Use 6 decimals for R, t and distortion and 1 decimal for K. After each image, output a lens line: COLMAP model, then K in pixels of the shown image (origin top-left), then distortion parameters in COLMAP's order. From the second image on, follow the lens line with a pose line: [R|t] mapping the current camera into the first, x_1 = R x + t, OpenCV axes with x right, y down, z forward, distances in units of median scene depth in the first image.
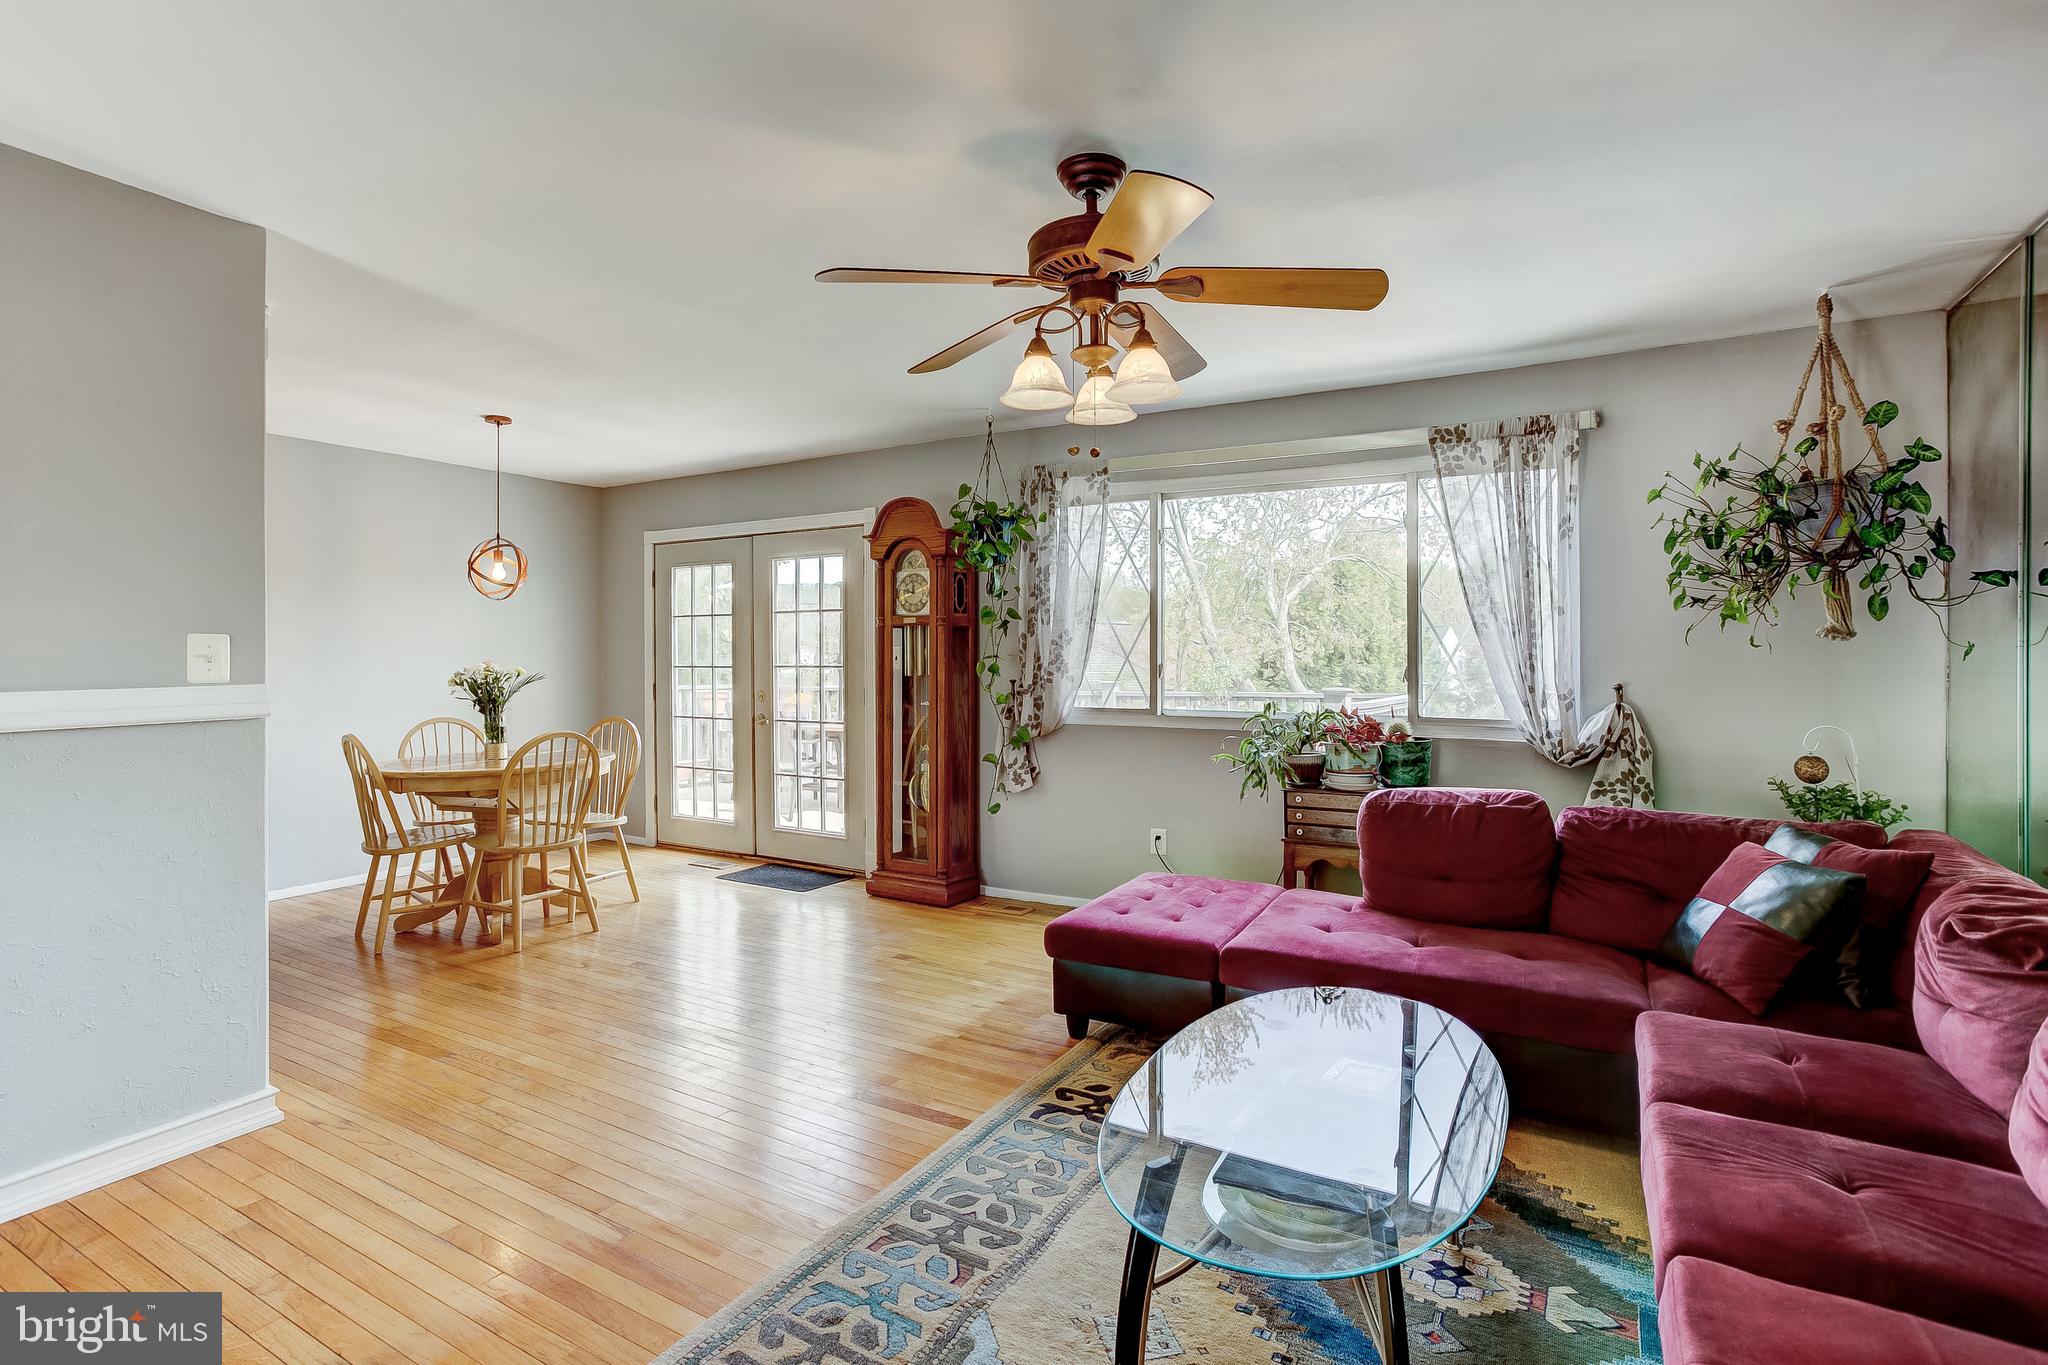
lens RADIAL K [[986.7, 0, 985.7], [0, 986.7, 660.4], [0, 0, 1]] dist [-0.027415, 0.032287]
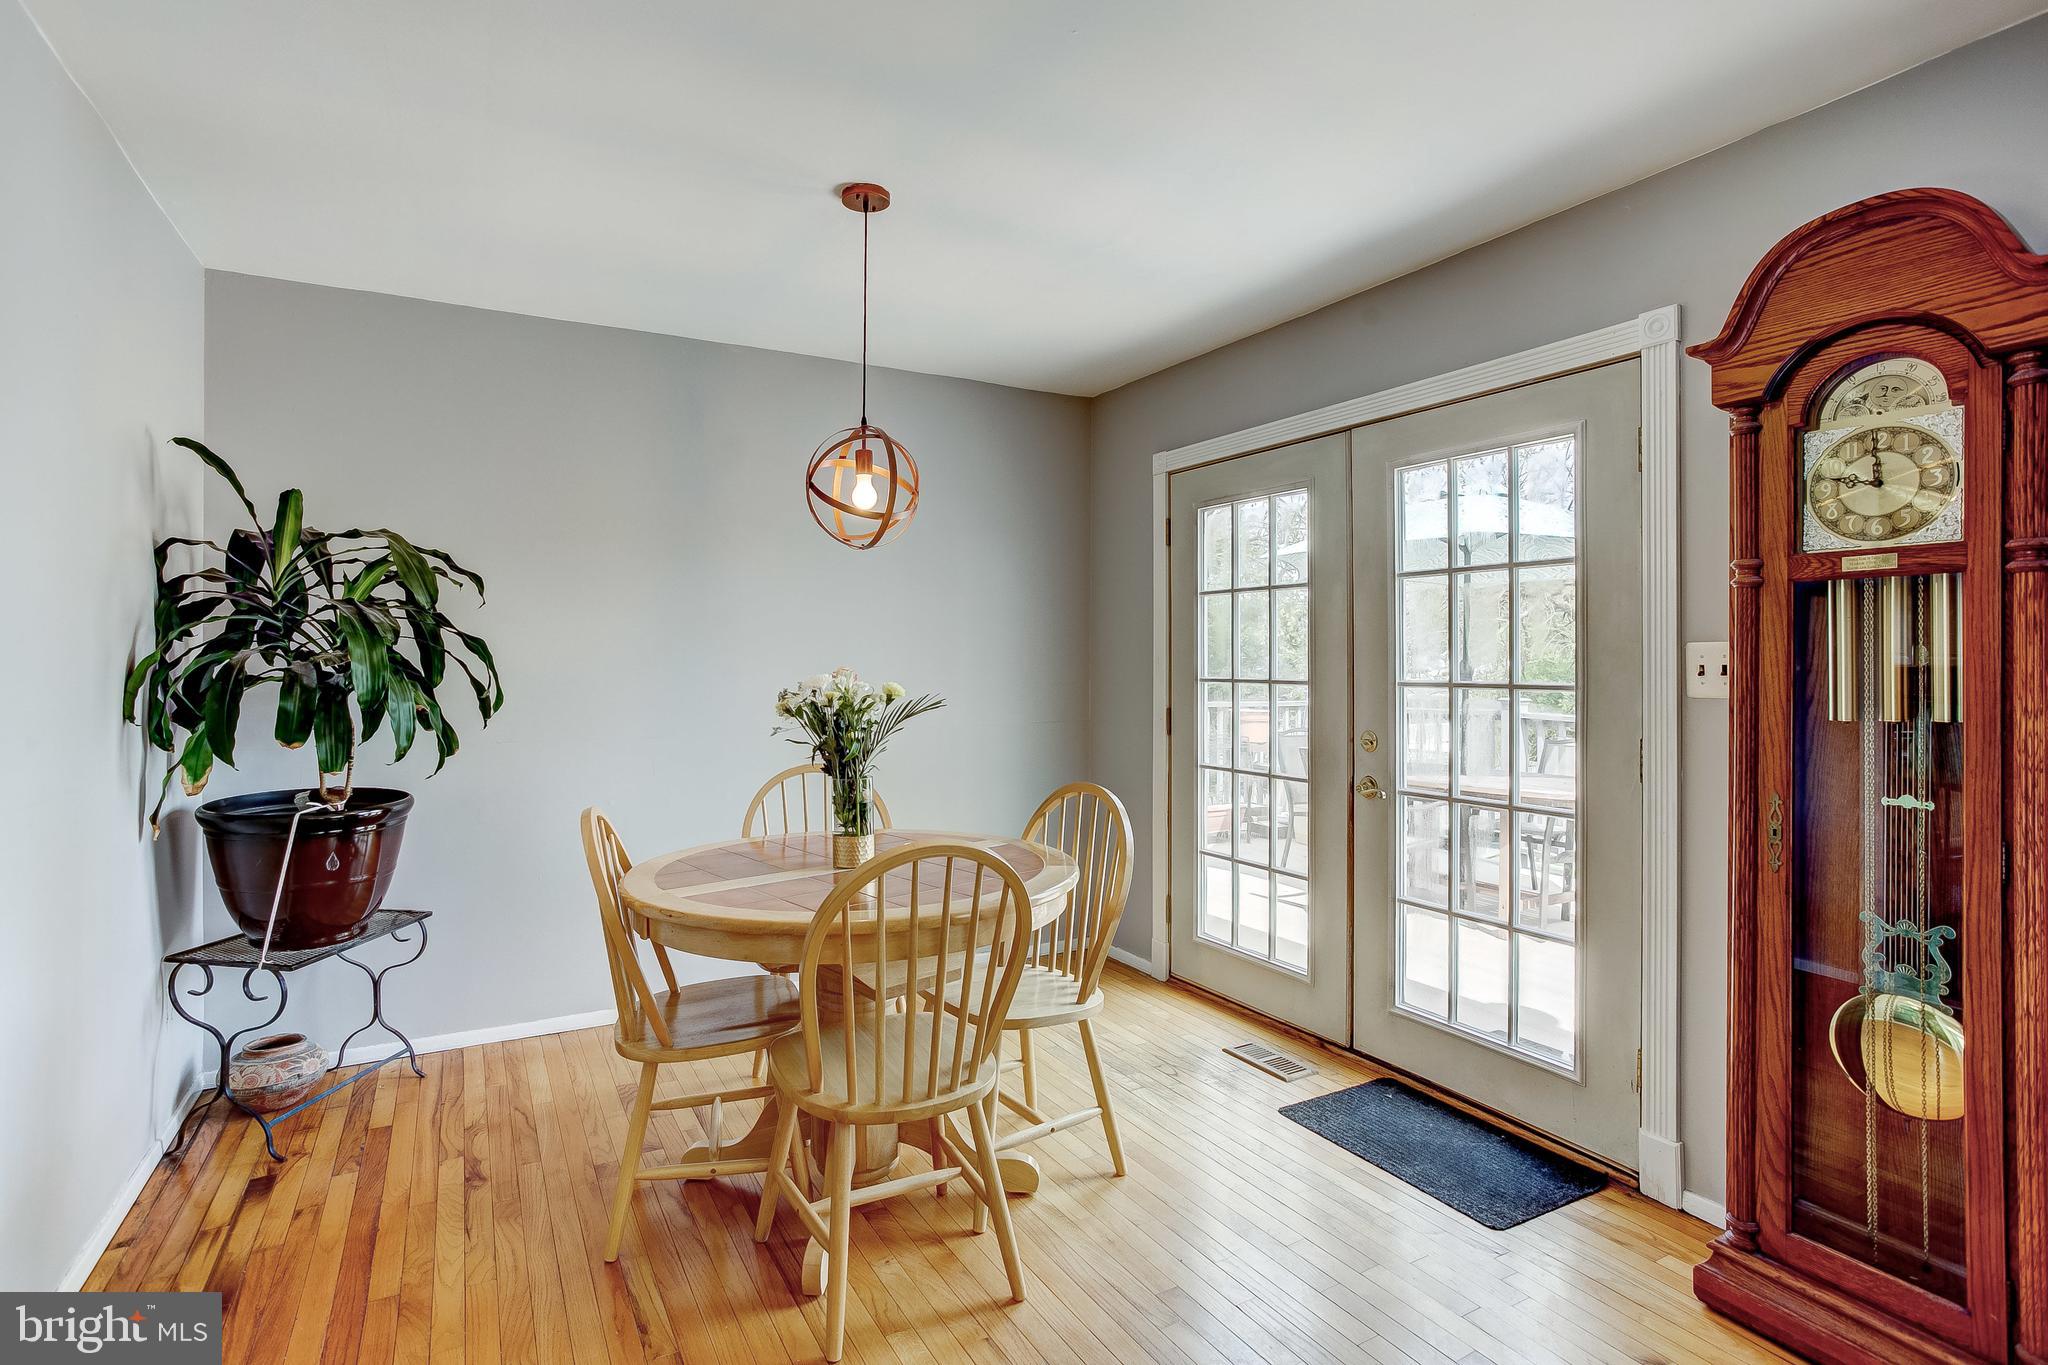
lens RADIAL K [[986.7, 0, 985.7], [0, 986.7, 660.4], [0, 0, 1]] dist [-0.027415, 0.032287]
pose [[0.866258, 0.004799, -0.499574, -0.169561], [-0.008105, 0.999957, -0.004449, -0.002231], [0.499531, 0.007902, 0.866260, 0.538160]]
